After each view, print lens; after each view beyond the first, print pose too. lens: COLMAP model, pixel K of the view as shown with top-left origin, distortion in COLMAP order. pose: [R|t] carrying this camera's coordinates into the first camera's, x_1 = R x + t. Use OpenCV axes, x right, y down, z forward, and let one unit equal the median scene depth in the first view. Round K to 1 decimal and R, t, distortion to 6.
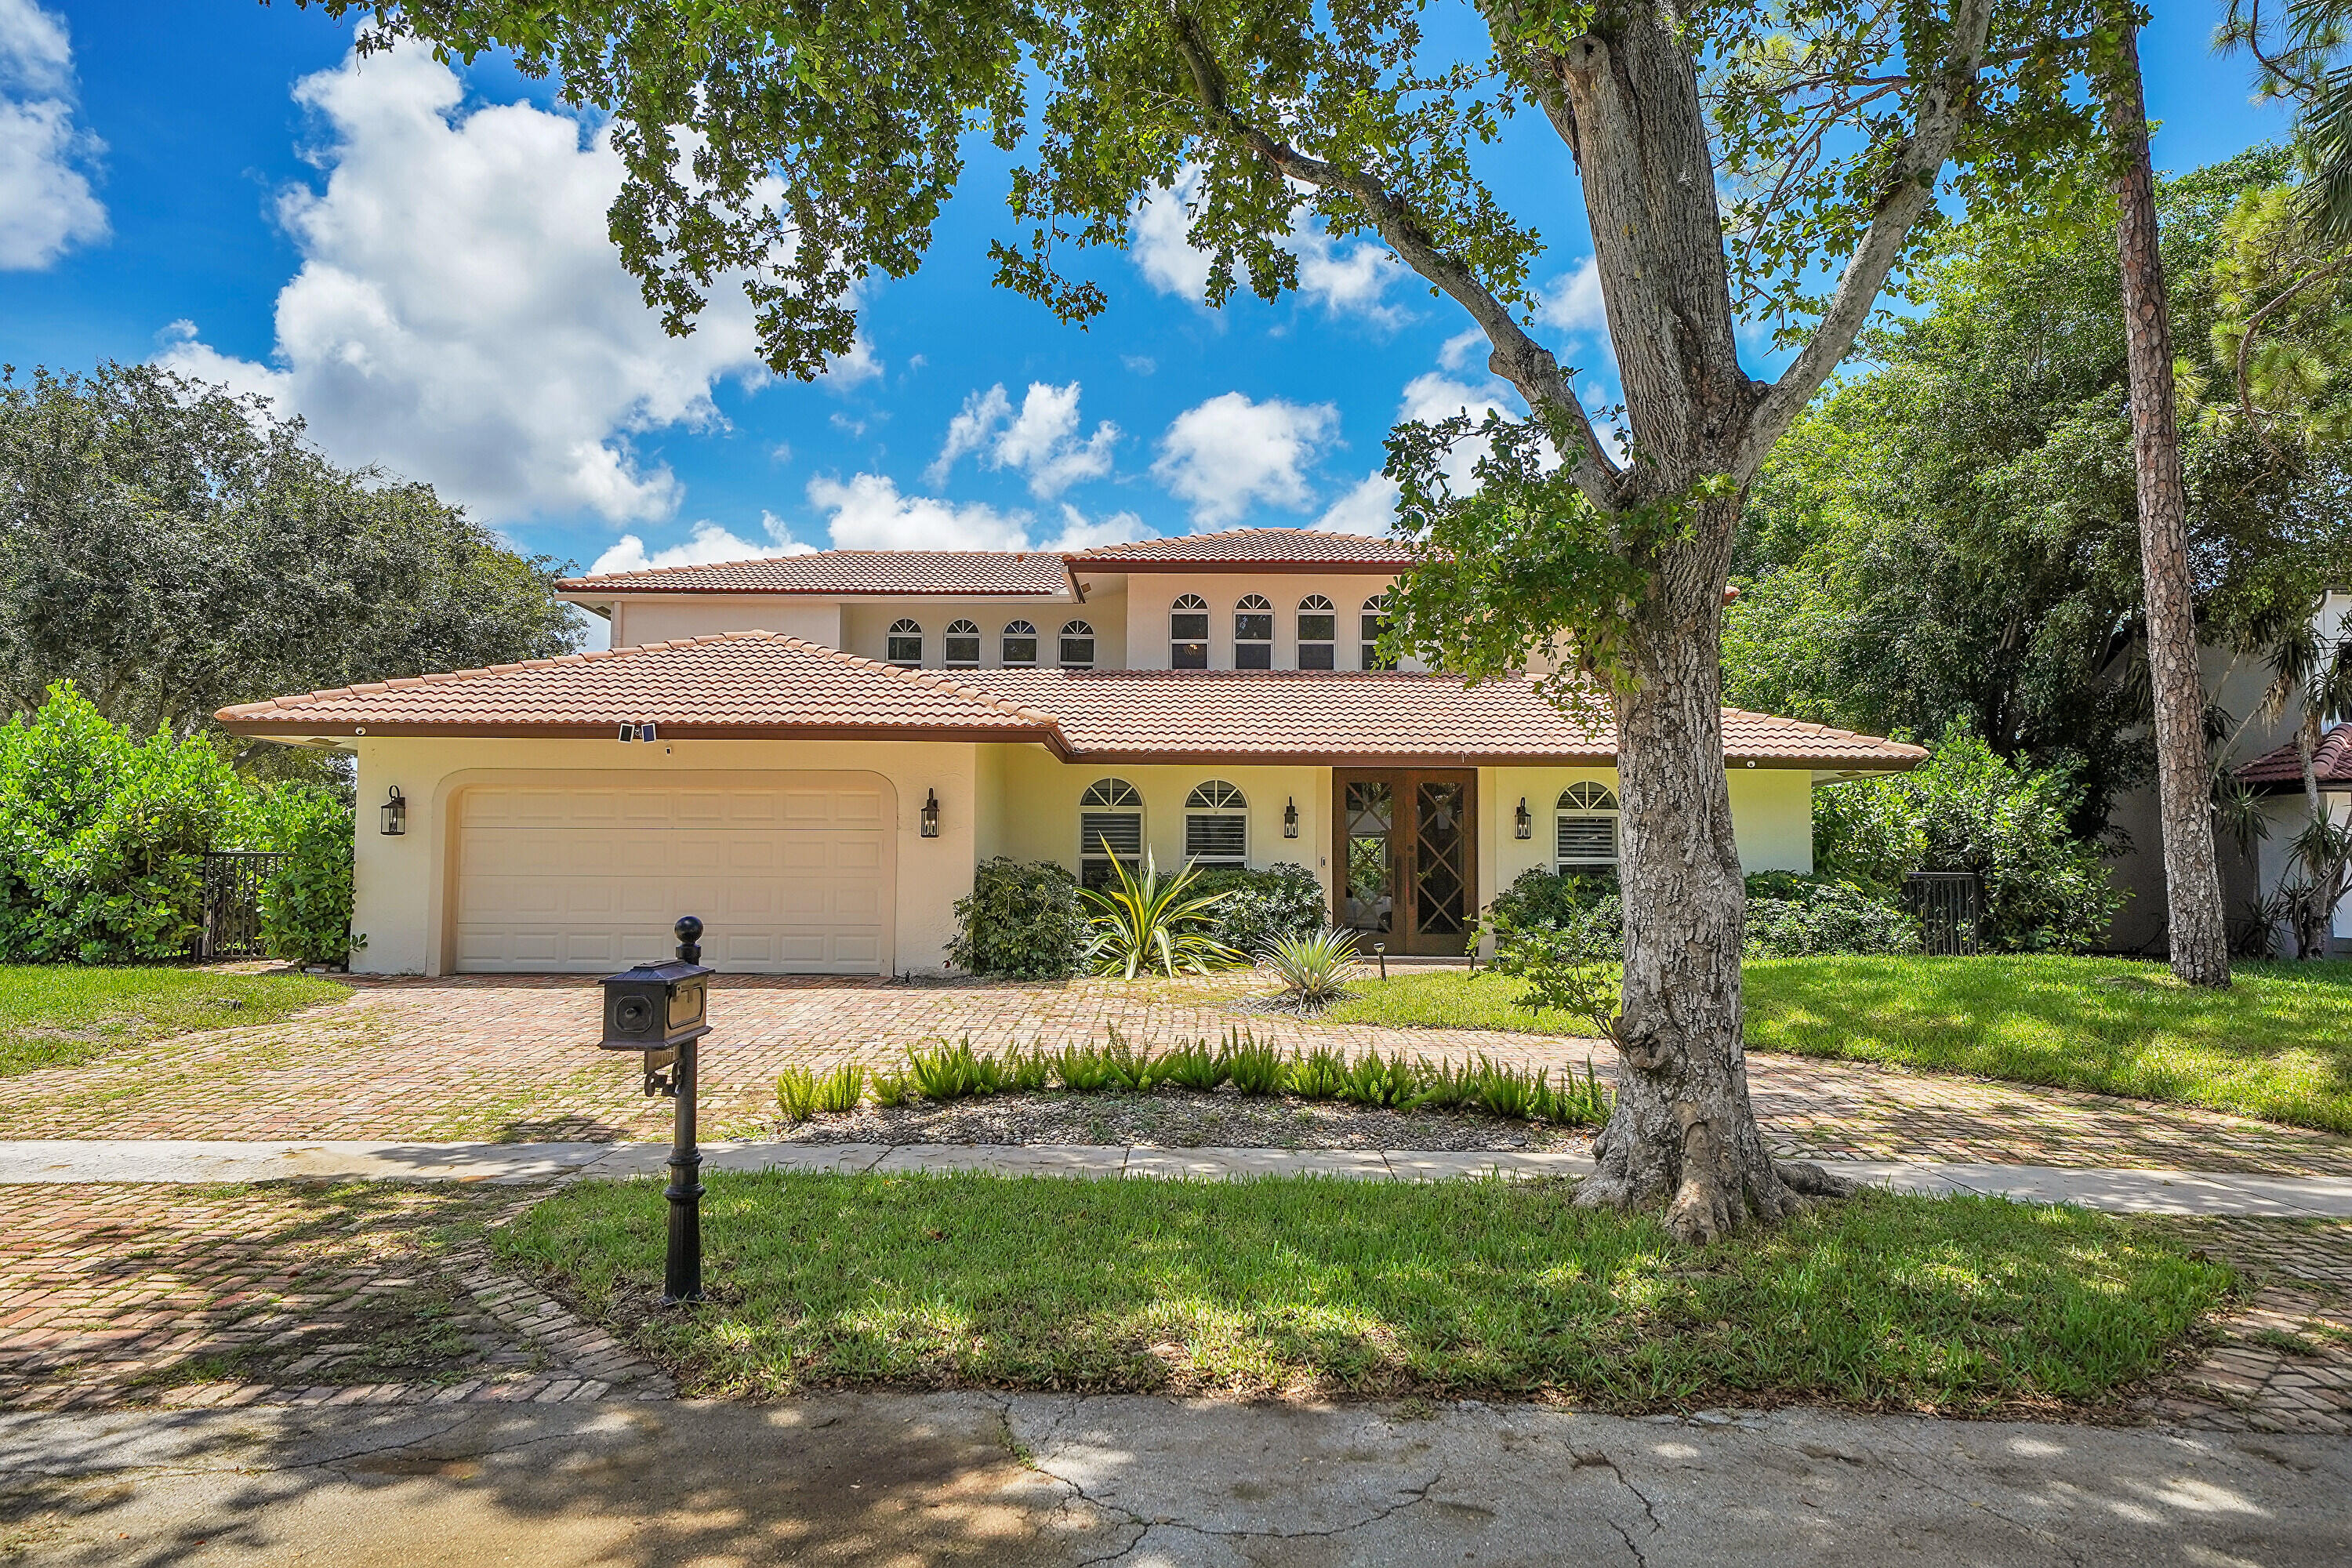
lens RADIAL K [[1519.8, 0, 1171.2], [0, 1519.8, 798.3], [0, 0, 1]] dist [0.032065, 0.003557]
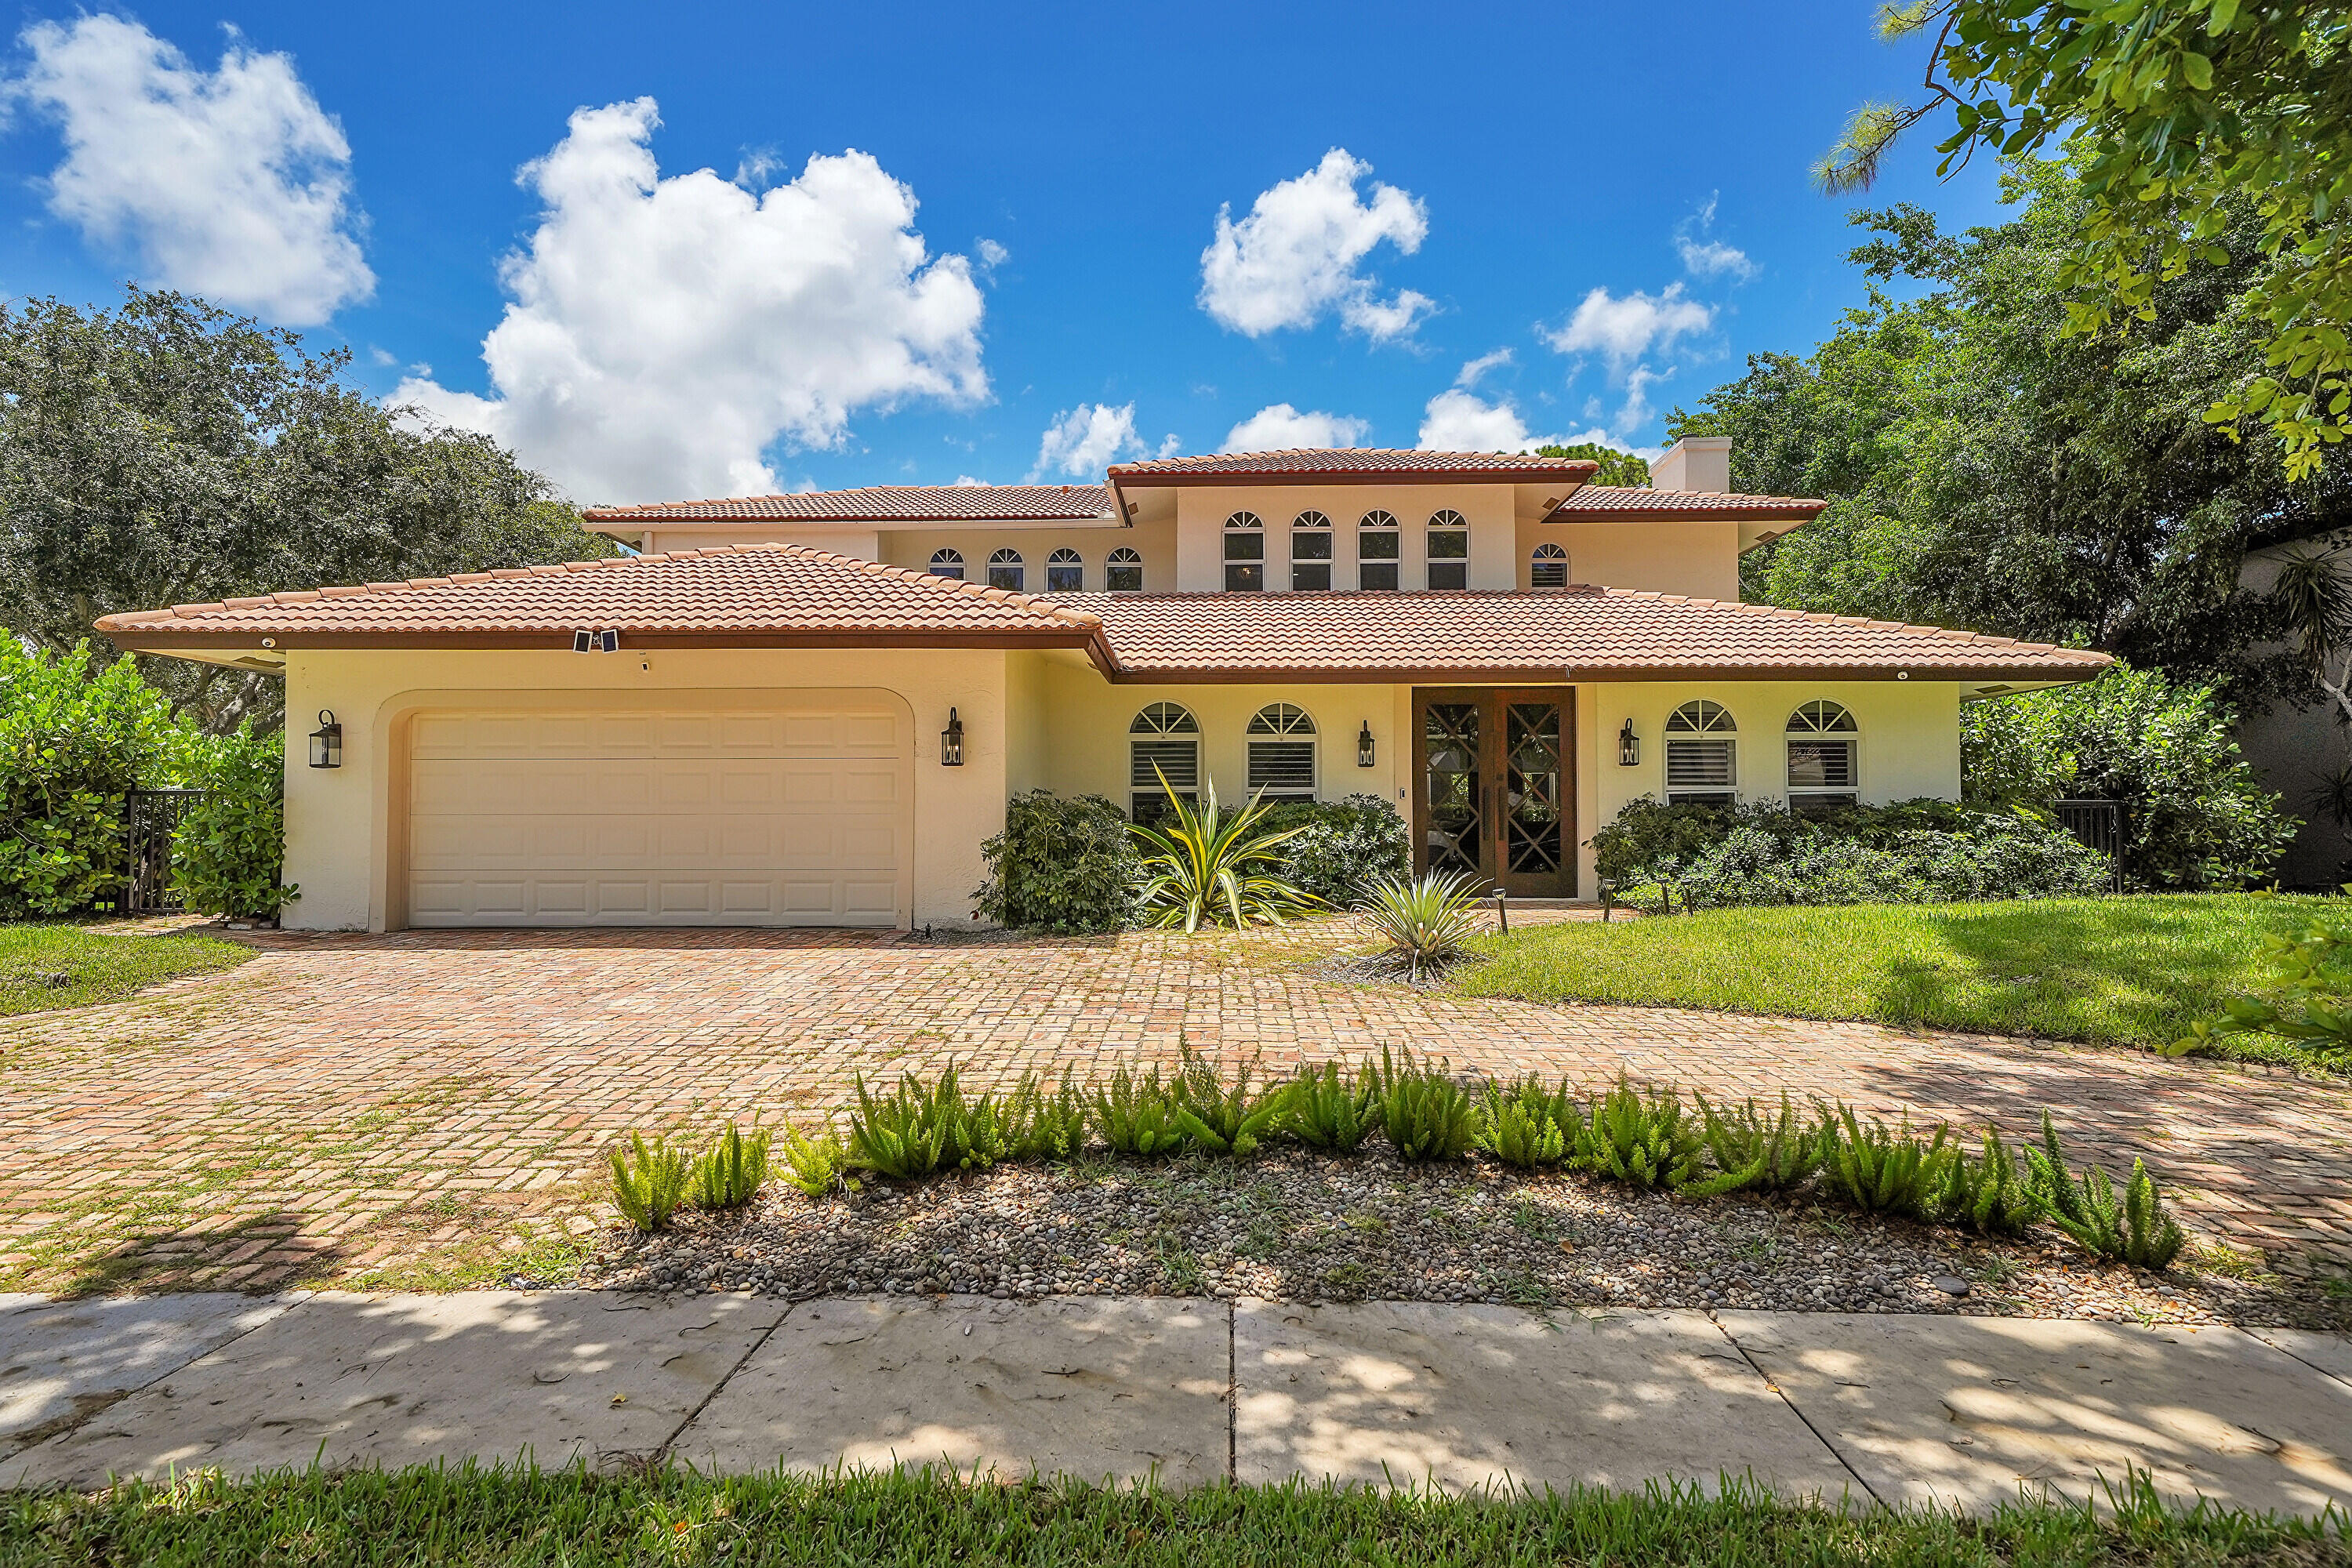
lens RADIAL K [[1269.9, 0, 1177.9], [0, 1269.9, 782.1], [0, 0, 1]] dist [0.020373, 0.000590]
pose [[0.999749, -0.008540, -0.020695, -0.017093], [0.009050, 0.999655, 0.024637, 0.016601], [0.020478, -0.024818, 0.999482, 0.265023]]
